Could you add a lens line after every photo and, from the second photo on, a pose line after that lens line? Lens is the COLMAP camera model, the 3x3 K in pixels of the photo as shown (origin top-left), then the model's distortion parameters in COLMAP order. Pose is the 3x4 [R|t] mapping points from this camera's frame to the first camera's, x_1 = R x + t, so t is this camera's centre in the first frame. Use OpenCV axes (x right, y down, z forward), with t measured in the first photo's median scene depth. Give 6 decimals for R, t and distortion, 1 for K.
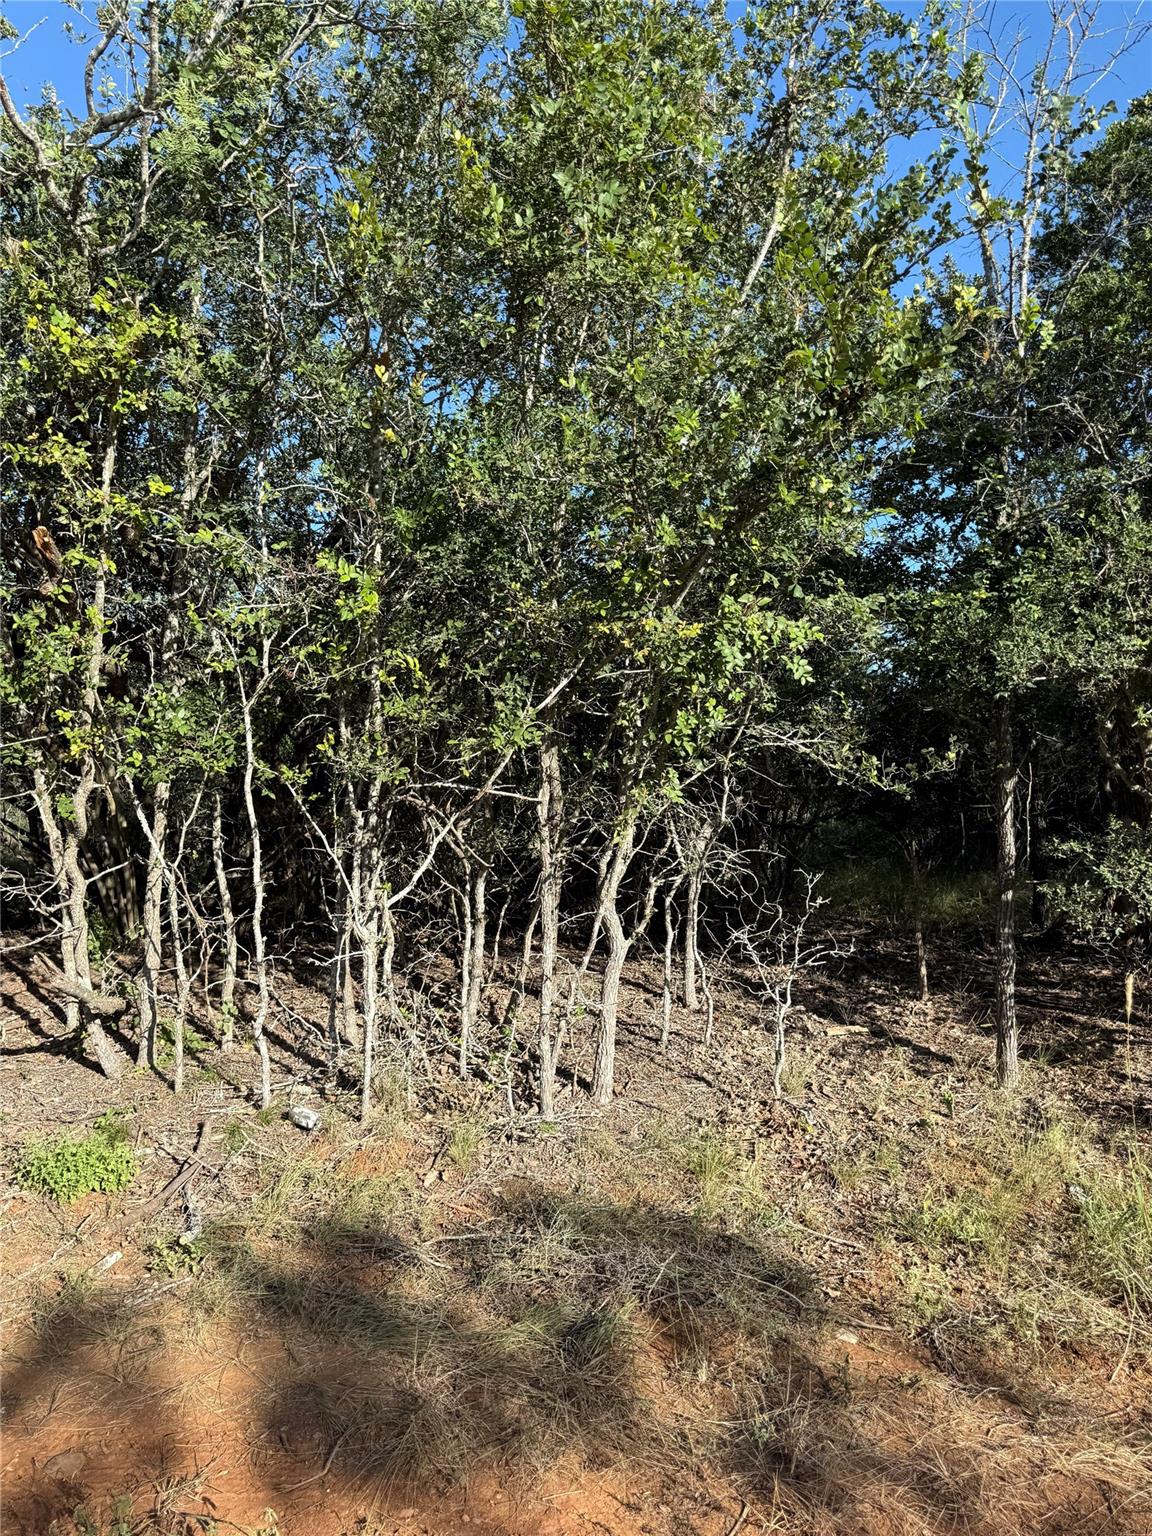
lens RADIAL K [[1070.2, 0, 570.2], [0, 1070.2, 763.8], [0, 0, 1]] dist [0.114978, -0.227962]
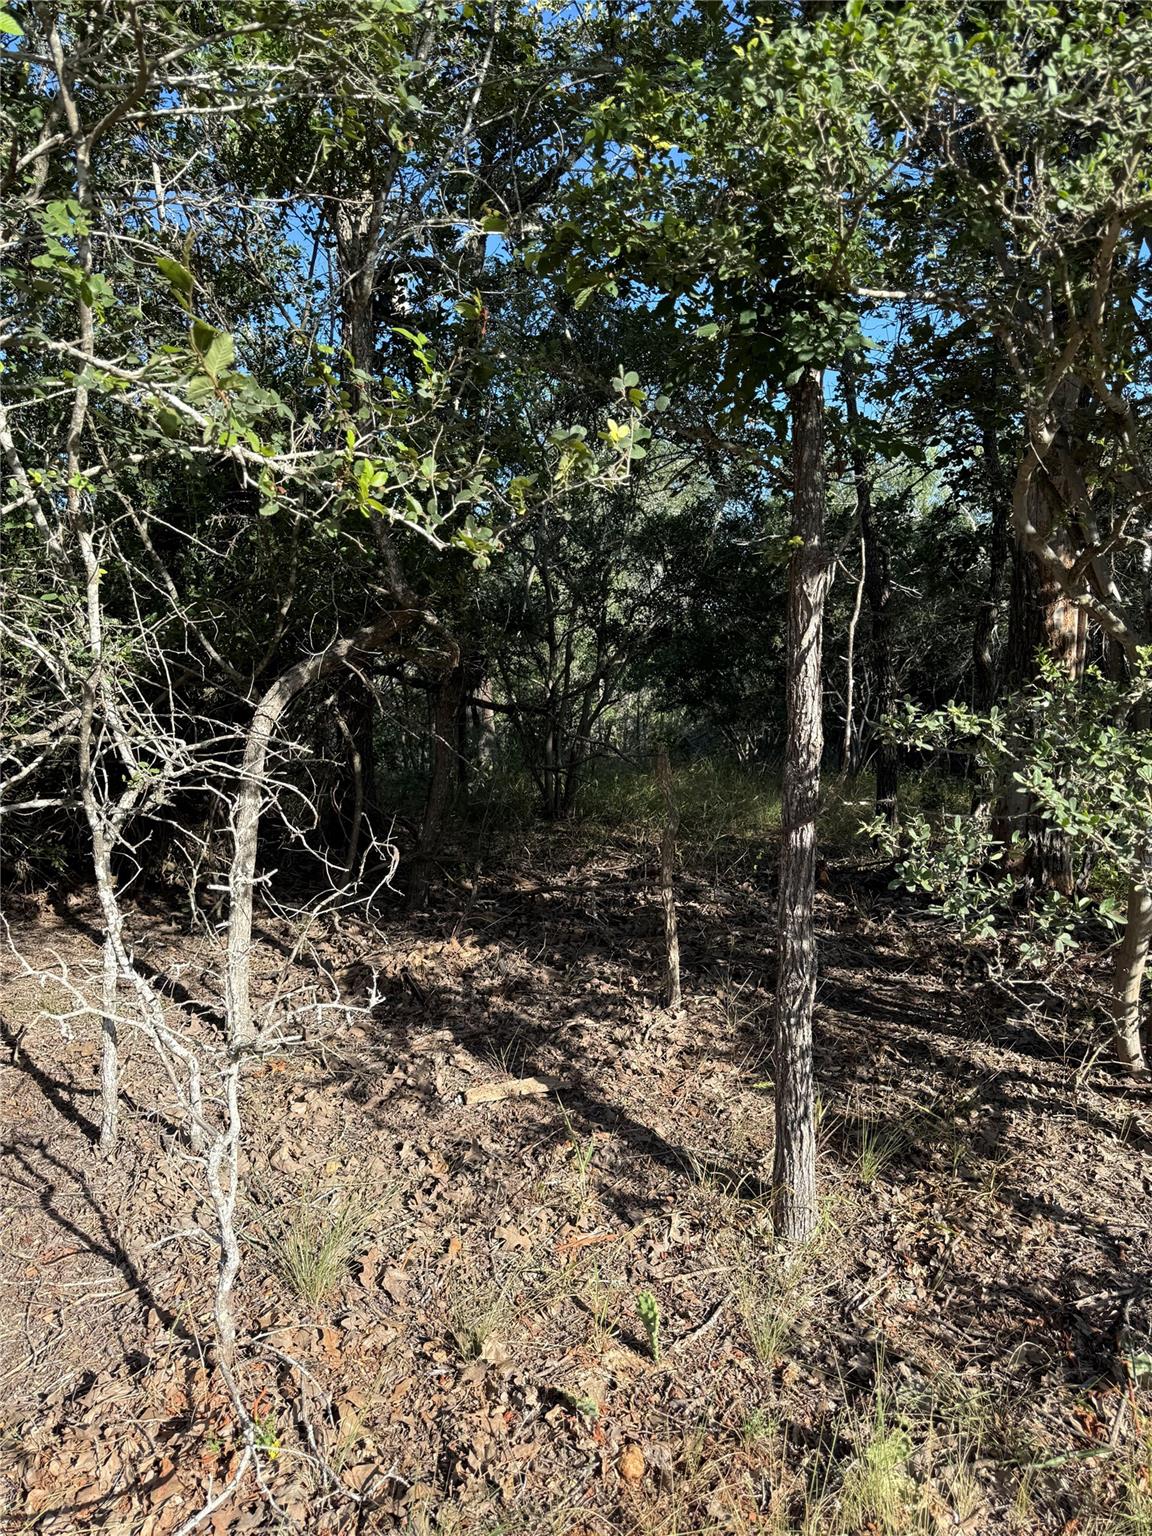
lens RADIAL K [[1070.2, 0, 570.2], [0, 1070.2, 763.8], [0, 0, 1]] dist [0.114978, -0.227962]
pose [[0.992986, -0.002277, 0.118214, 0.250232], [-0.008477, 0.995870, 0.090390, 0.051217], [-0.117932, -0.090759, 0.988865, 0.562097]]
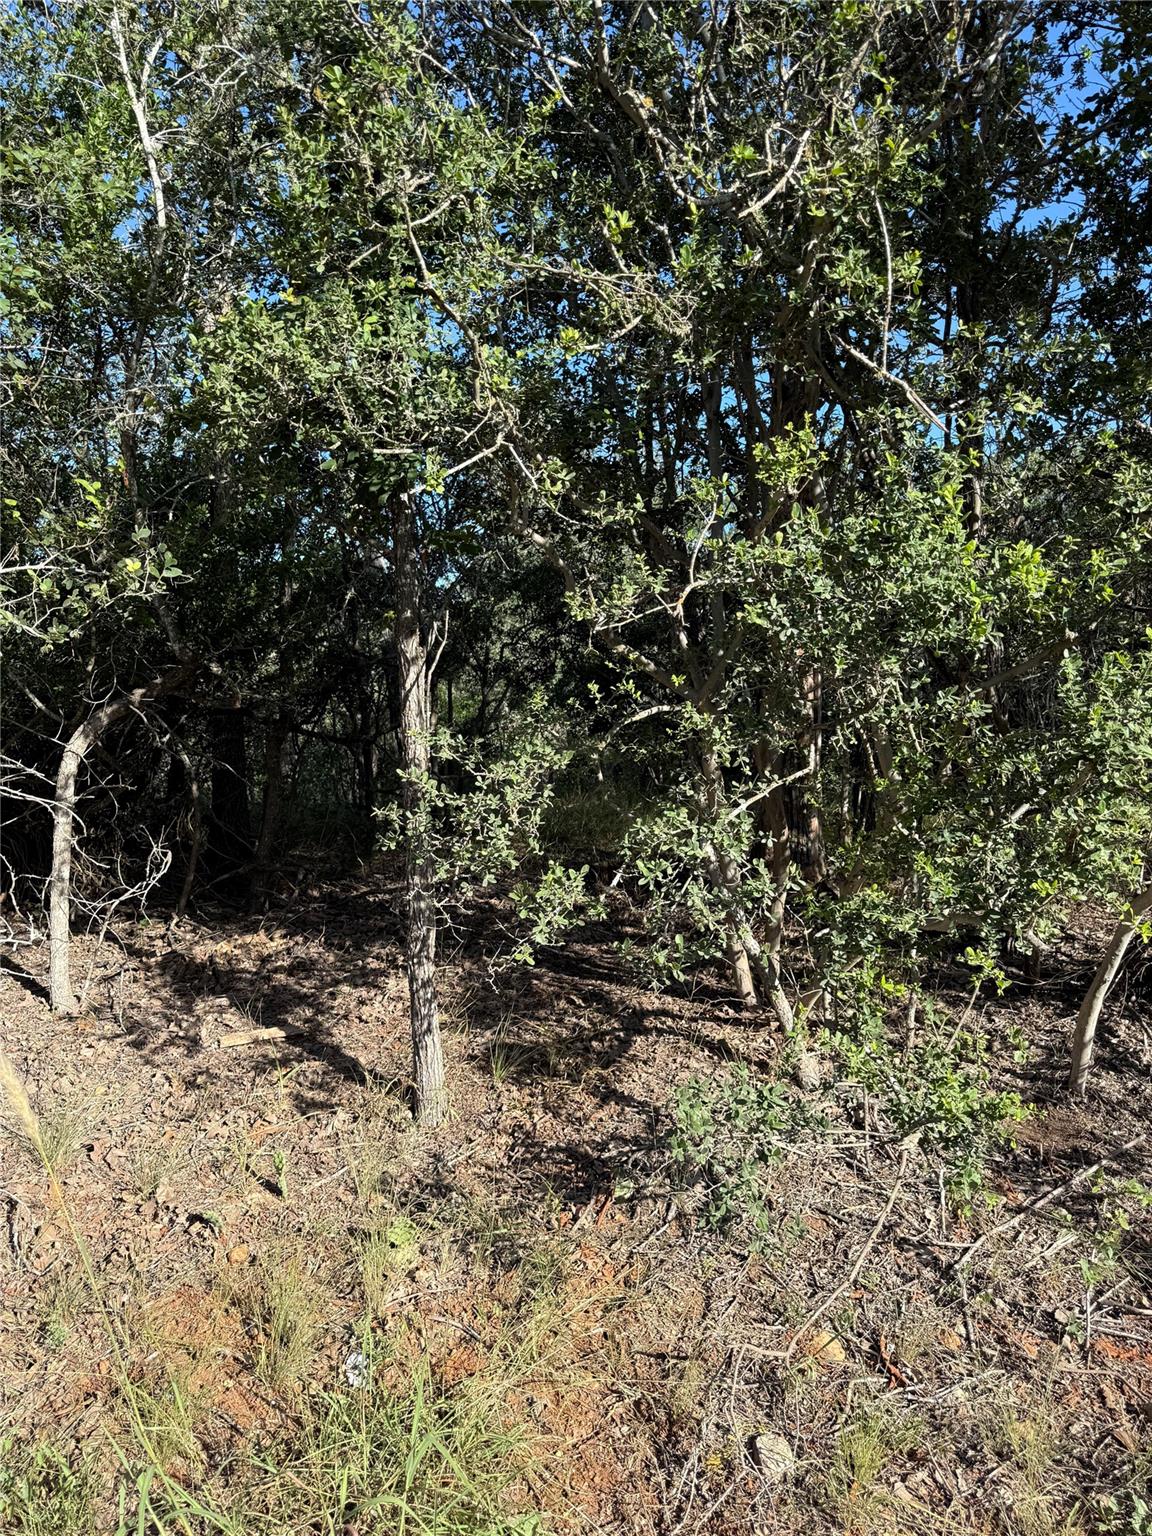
lens RADIAL K [[1070.2, 0, 570.2], [0, 1070.2, 763.8], [0, 0, 1]] dist [0.114978, -0.227962]
pose [[0.992484, -0.031065, 0.118366, 0.414795], [0.023988, 0.997864, 0.060757, 0.050492], [-0.120000, -0.057461, 0.991110, 0.371610]]
